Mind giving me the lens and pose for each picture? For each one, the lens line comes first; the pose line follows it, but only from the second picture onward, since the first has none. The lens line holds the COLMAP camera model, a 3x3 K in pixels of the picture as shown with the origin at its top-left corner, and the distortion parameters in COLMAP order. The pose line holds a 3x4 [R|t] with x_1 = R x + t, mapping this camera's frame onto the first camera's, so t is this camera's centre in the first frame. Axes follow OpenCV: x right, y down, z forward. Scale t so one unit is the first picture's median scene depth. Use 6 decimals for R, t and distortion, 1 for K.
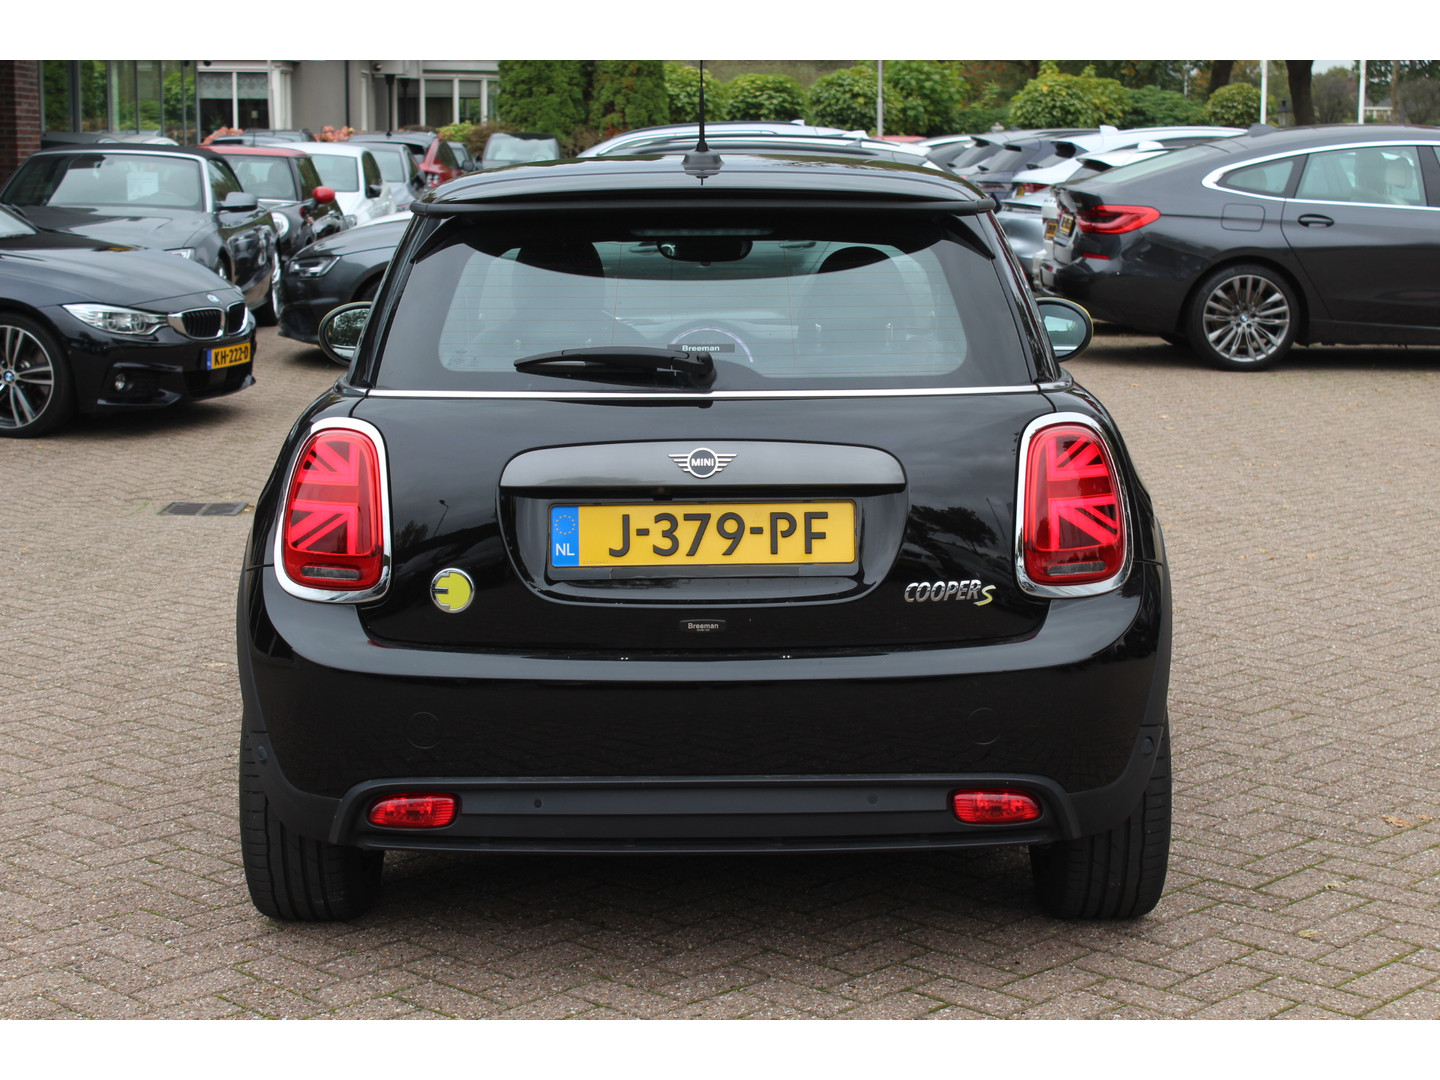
lens RADIAL K [[2550.4, 0, 720.7], [0, 2550.4, 537.1], [0, 0, 1]] dist [-0.016383, 0.000000]
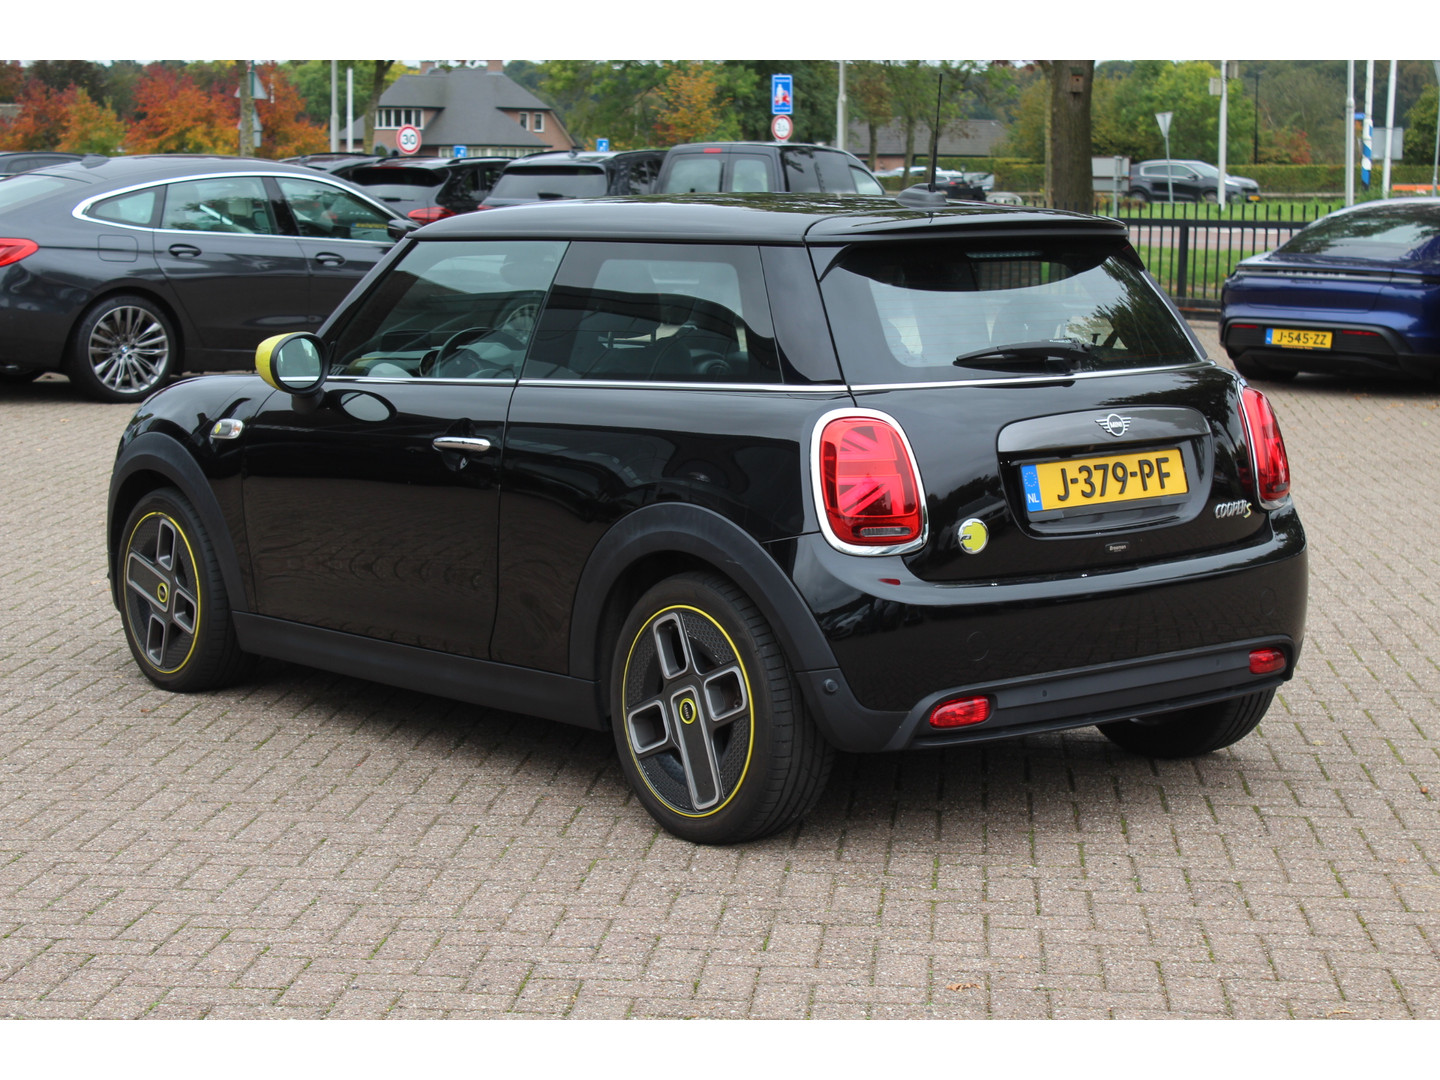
lens RADIAL K [[2844.7, 0, 719.1], [0, 2844.7, 541.9], [0, 0, 1]] dist [0.070656, 0.000000]
pose [[0.775770, -0.078451, 0.626121, -0.319786], [0.092728, 0.995643, 0.009860, -0.000608], [-0.624166, 0.050409, 0.779664, -0.009493]]
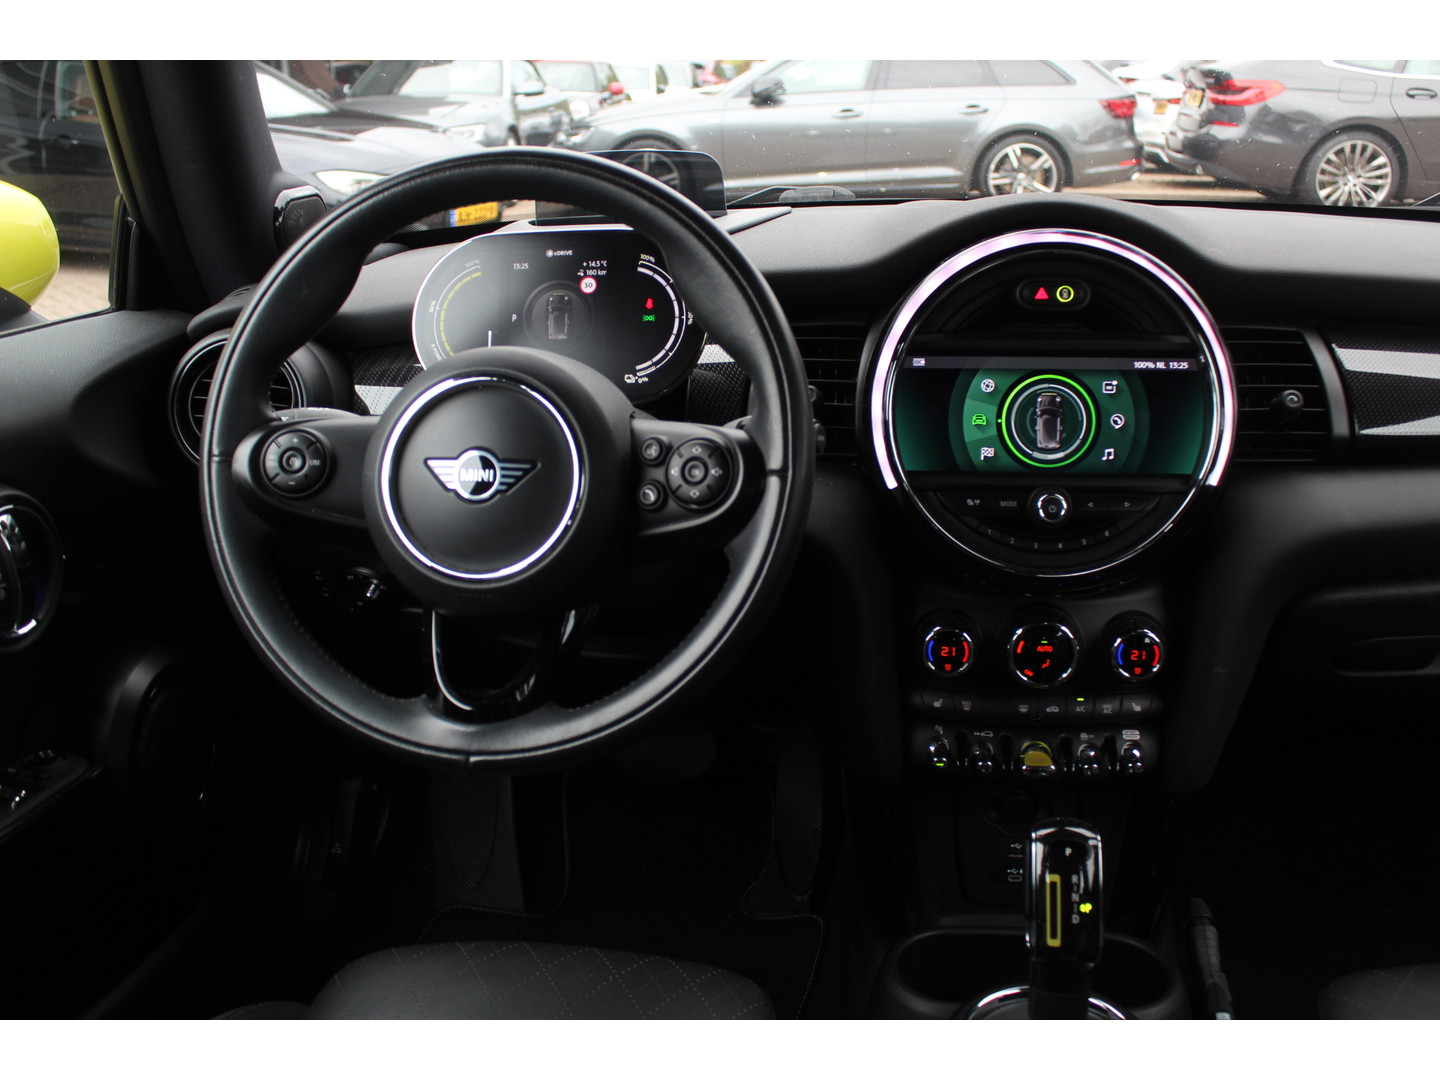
lens RADIAL K [[1315.1, 0, 719.0], [0, 1315.1, 539.0], [0, 0, 1]] dist [-0.059739, 0.000000]
pose [[0.992614, 0.023805, -0.118958, -0.011285], [-0.001422, 0.982775, 0.184800, -0.031669], [0.121308, -0.183265, 0.975550, 0.349317]]
